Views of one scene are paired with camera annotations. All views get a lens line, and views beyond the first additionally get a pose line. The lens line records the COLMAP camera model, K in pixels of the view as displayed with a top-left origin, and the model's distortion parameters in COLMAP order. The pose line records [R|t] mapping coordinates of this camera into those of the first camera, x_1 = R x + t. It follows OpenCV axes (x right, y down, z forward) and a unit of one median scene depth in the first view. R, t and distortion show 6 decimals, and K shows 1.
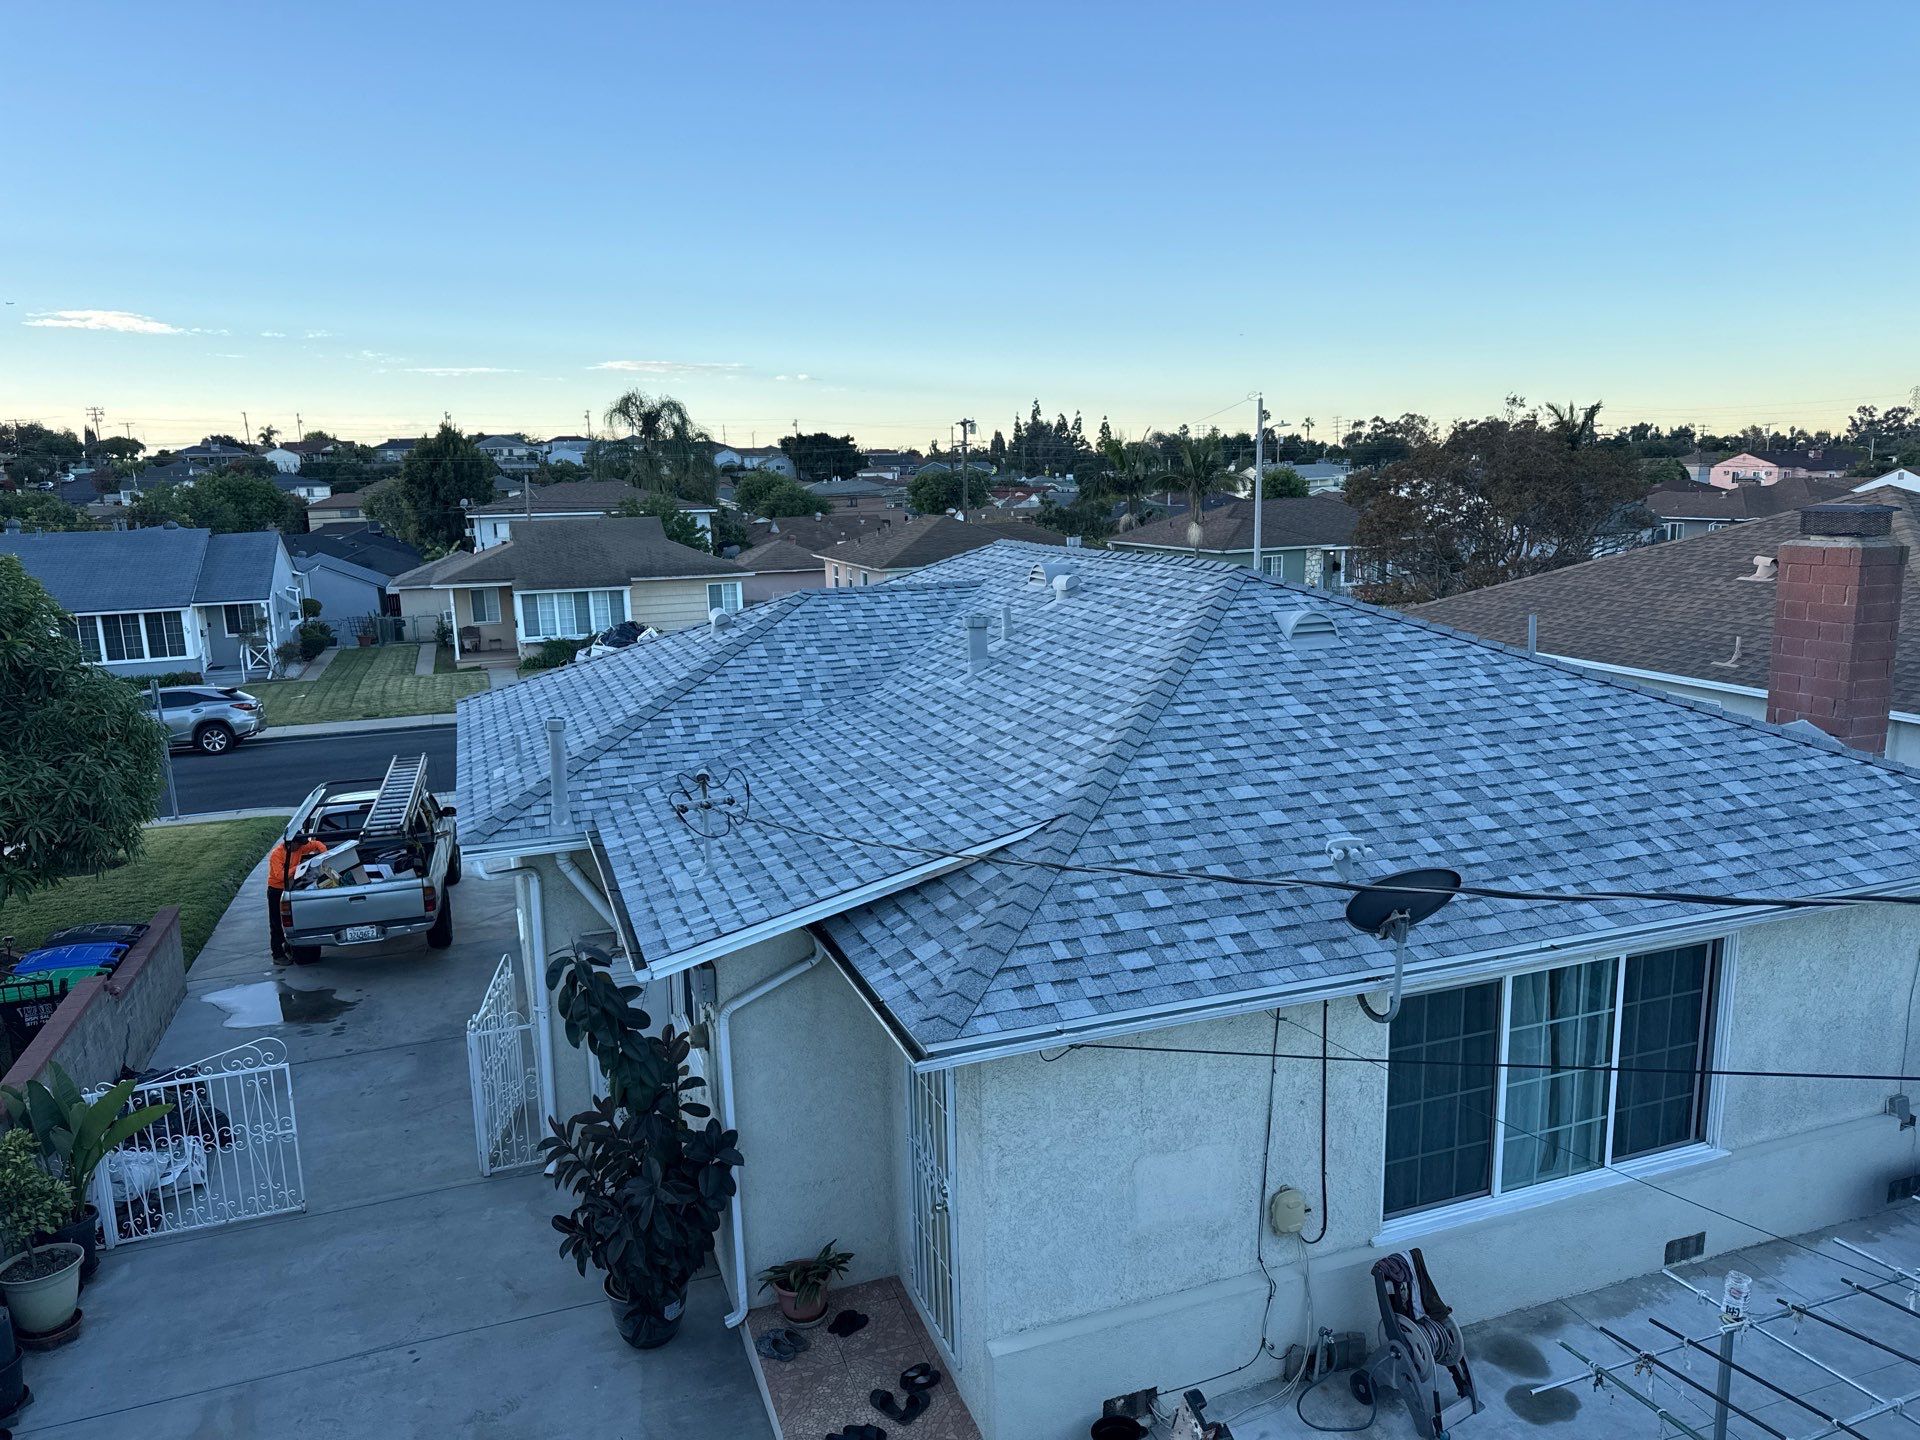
lens RADIAL K [[1325.7, 0, 971.5], [0, 1325.7, 734.9], [0, 0, 1]] dist [0.063912, -0.072653]
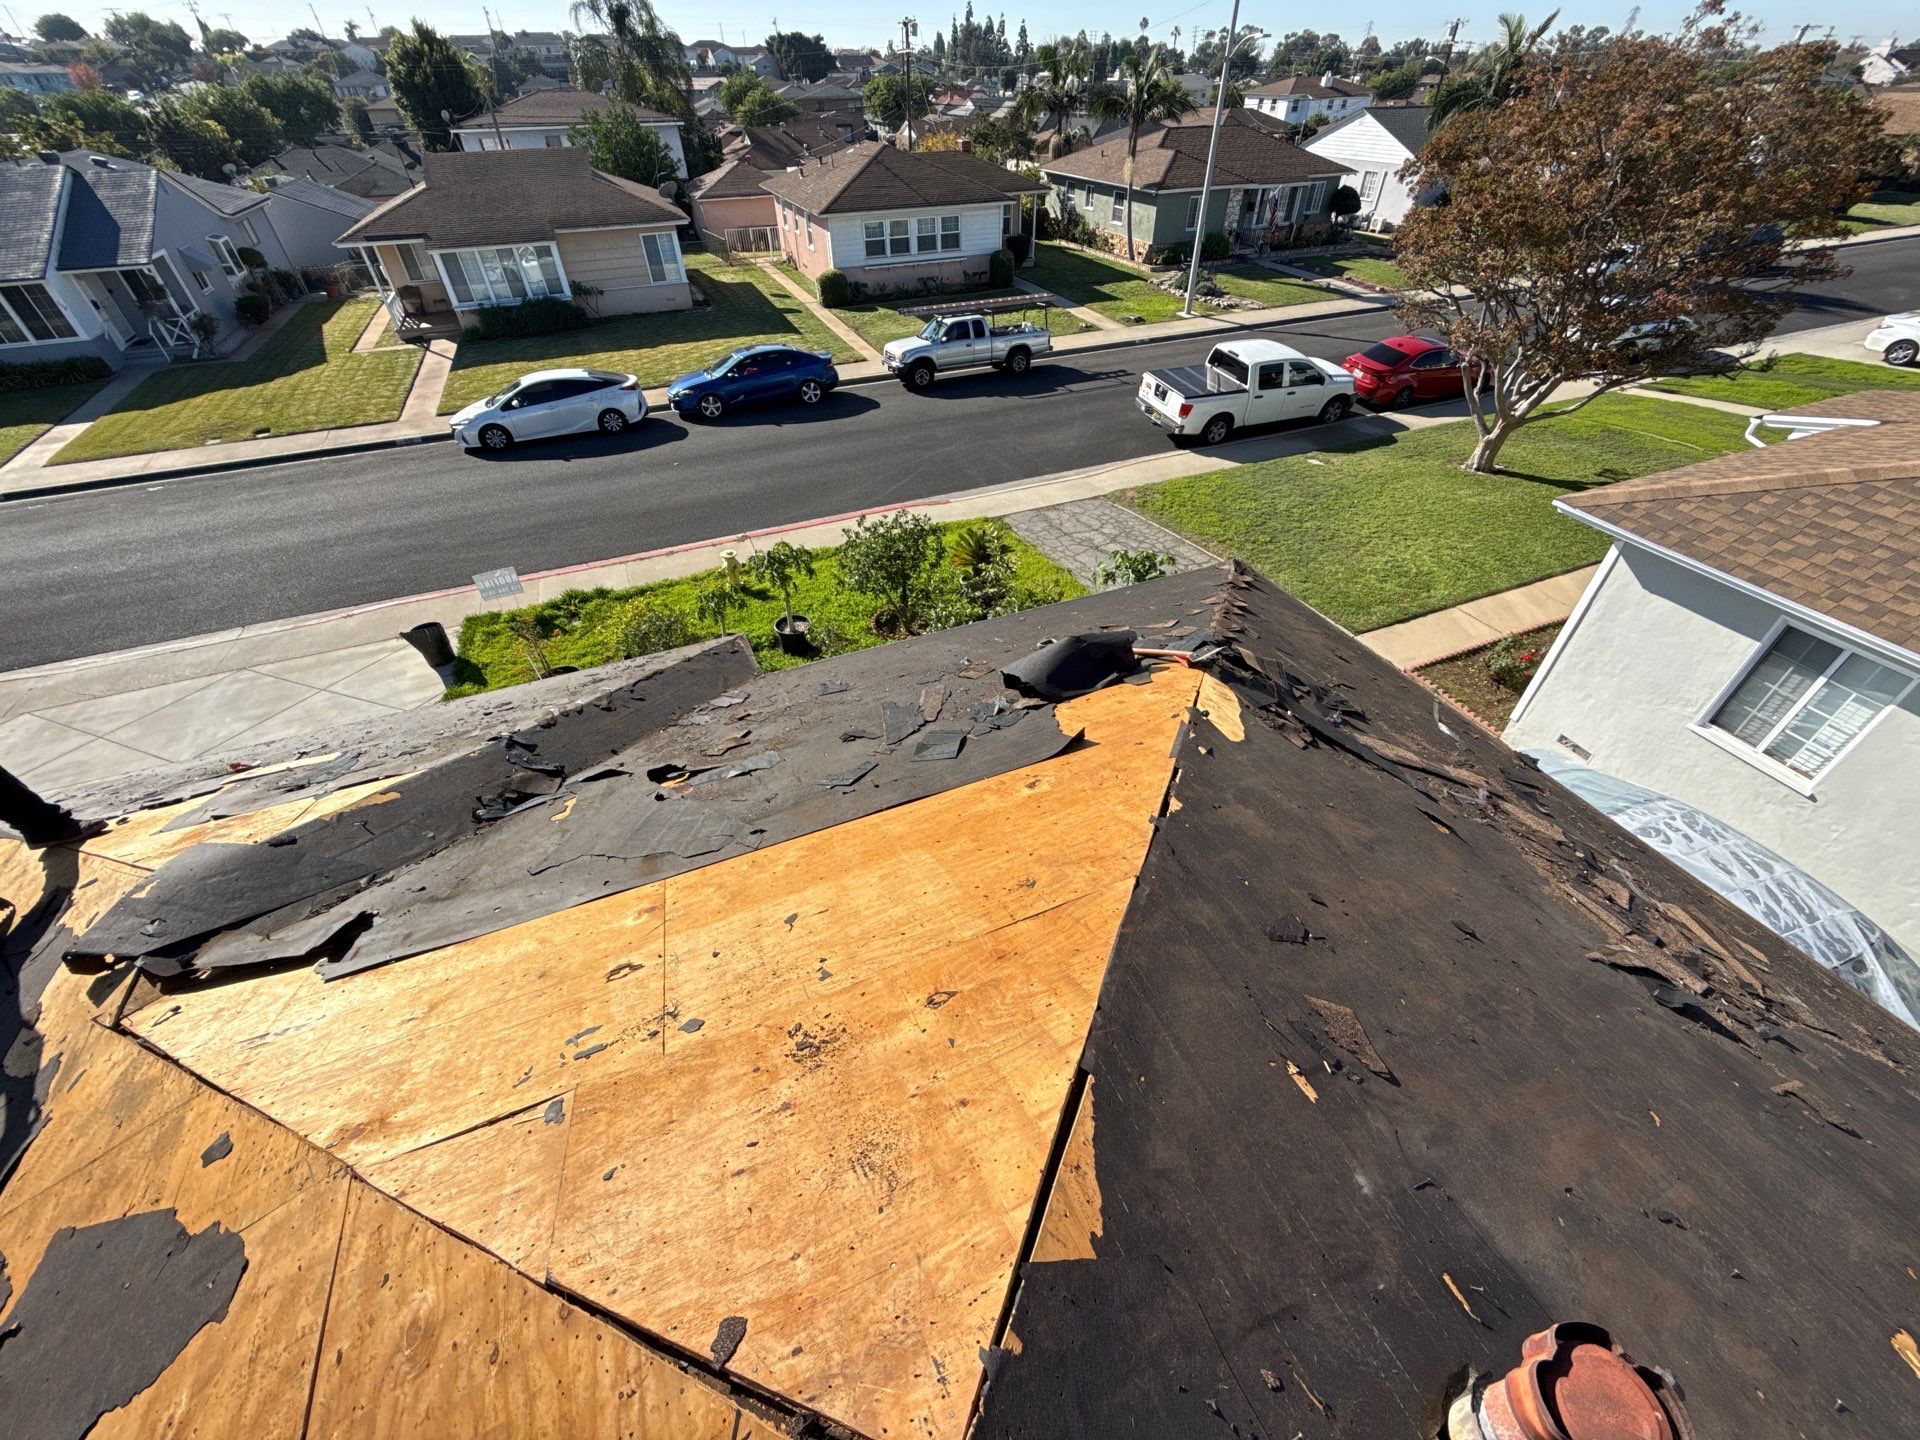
lens RADIAL K [[756.6, 0, 961.0], [0, 756.6, 722.3], [0, 0, 1]] dist [-0.003059, -0.000133]
pose [[0.999038, -0.015435, 0.041043, 0.030906], [-0.006819, 0.869931, 0.493126, -0.301299], [-0.043316, -0.492932, 0.868989, 1.294042]]
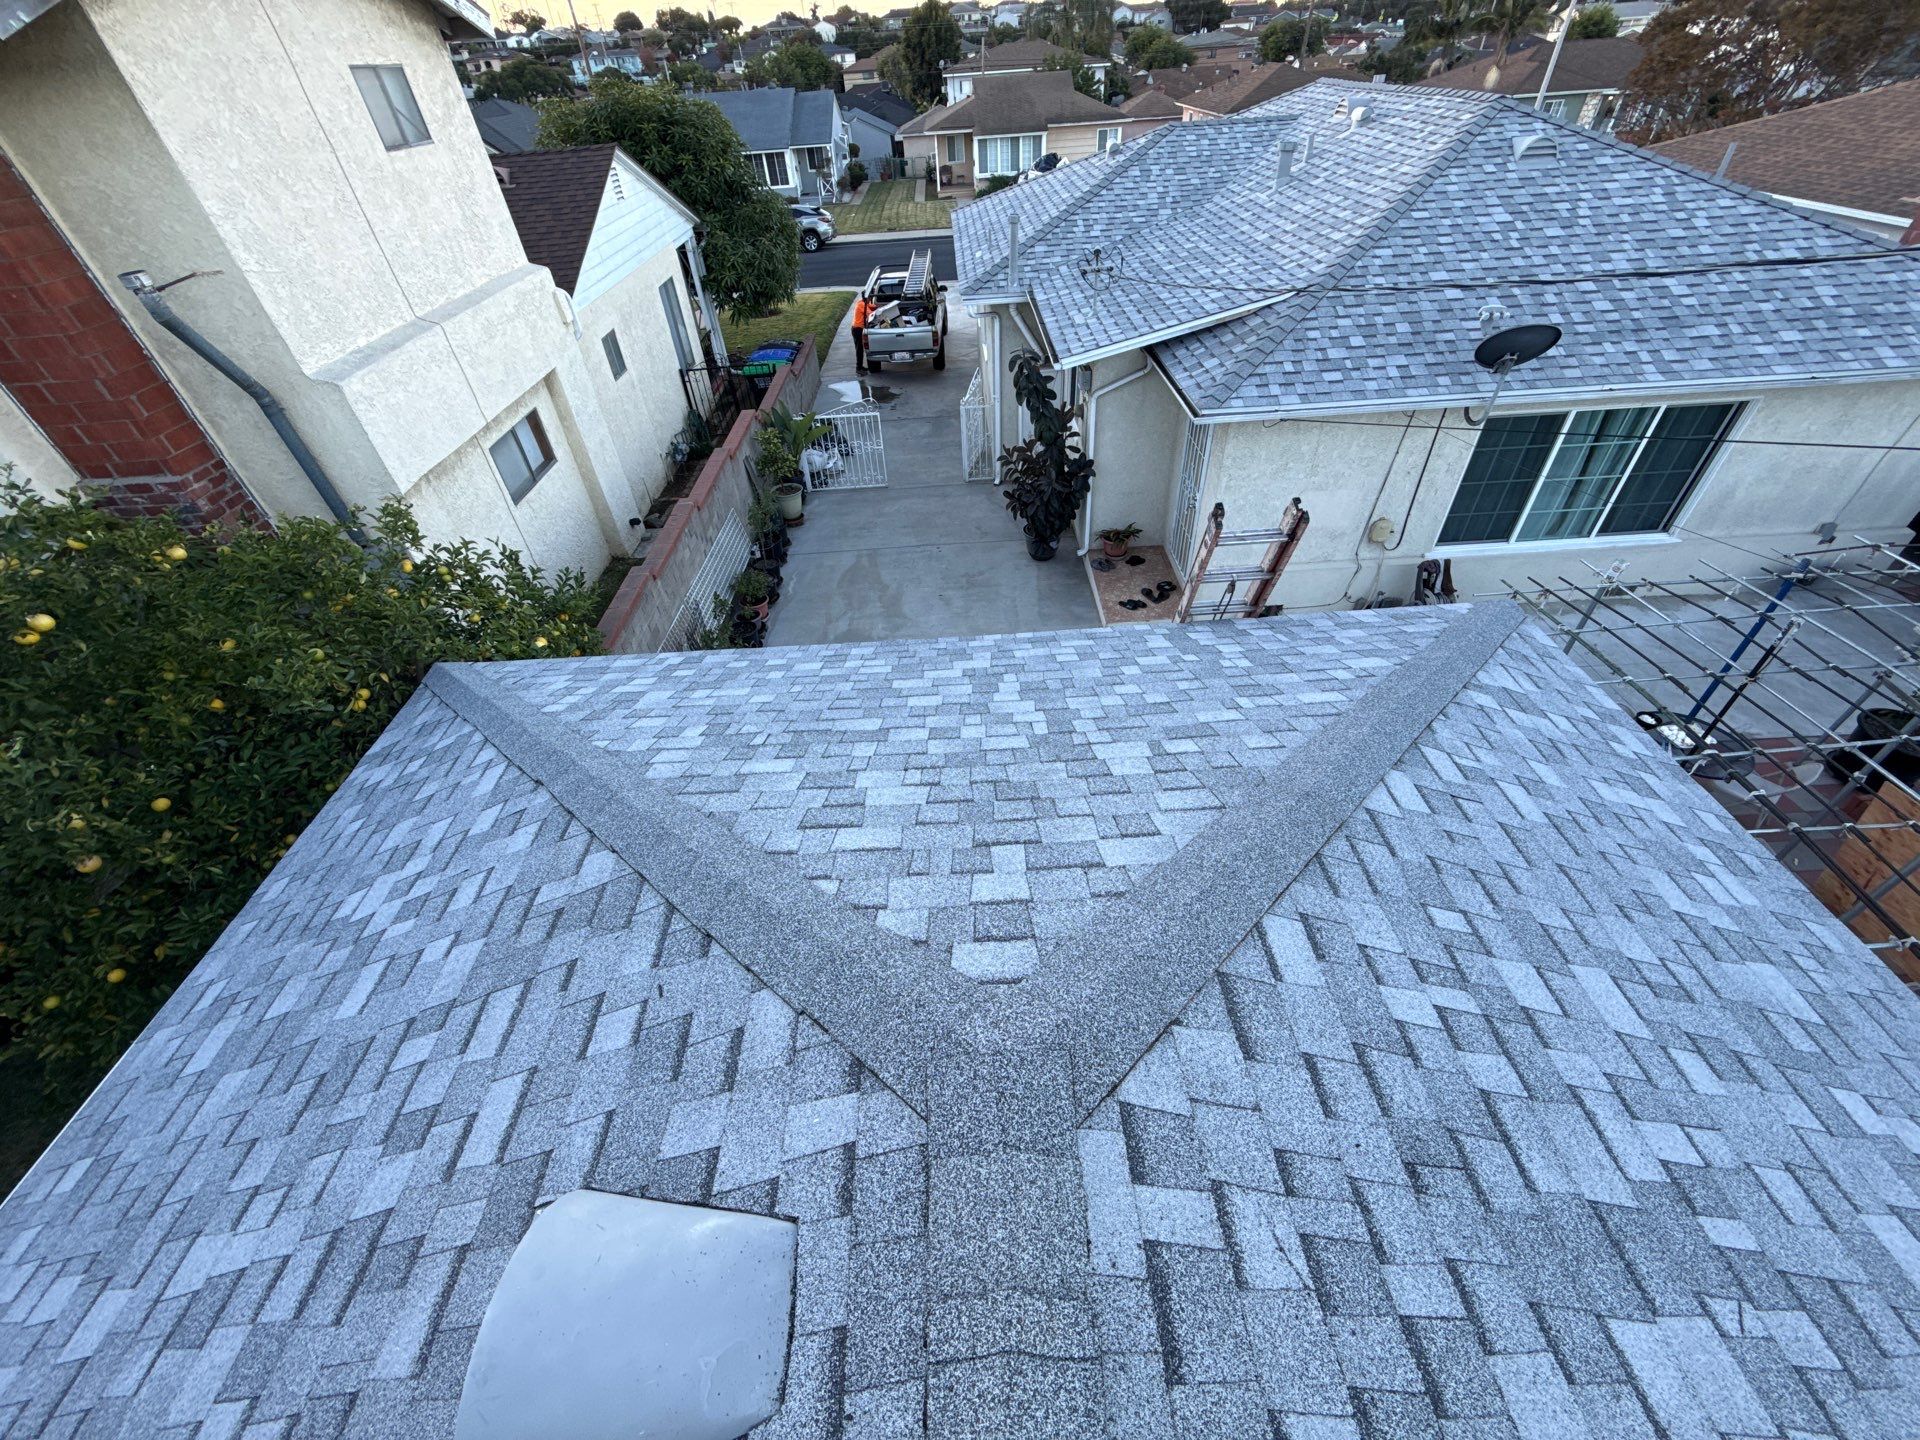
lens RADIAL K [[756.6, 0, 965.0], [0, 756.6, 723.4], [0, 0, 1]] dist [-0.003059, -0.000133]
pose [[0.946196, 0.196776, -0.256890, 0.006417], [-0.033599, 0.849315, 0.526815, 0.029475], [0.321846, -0.489839, 0.810230, -0.113195]]
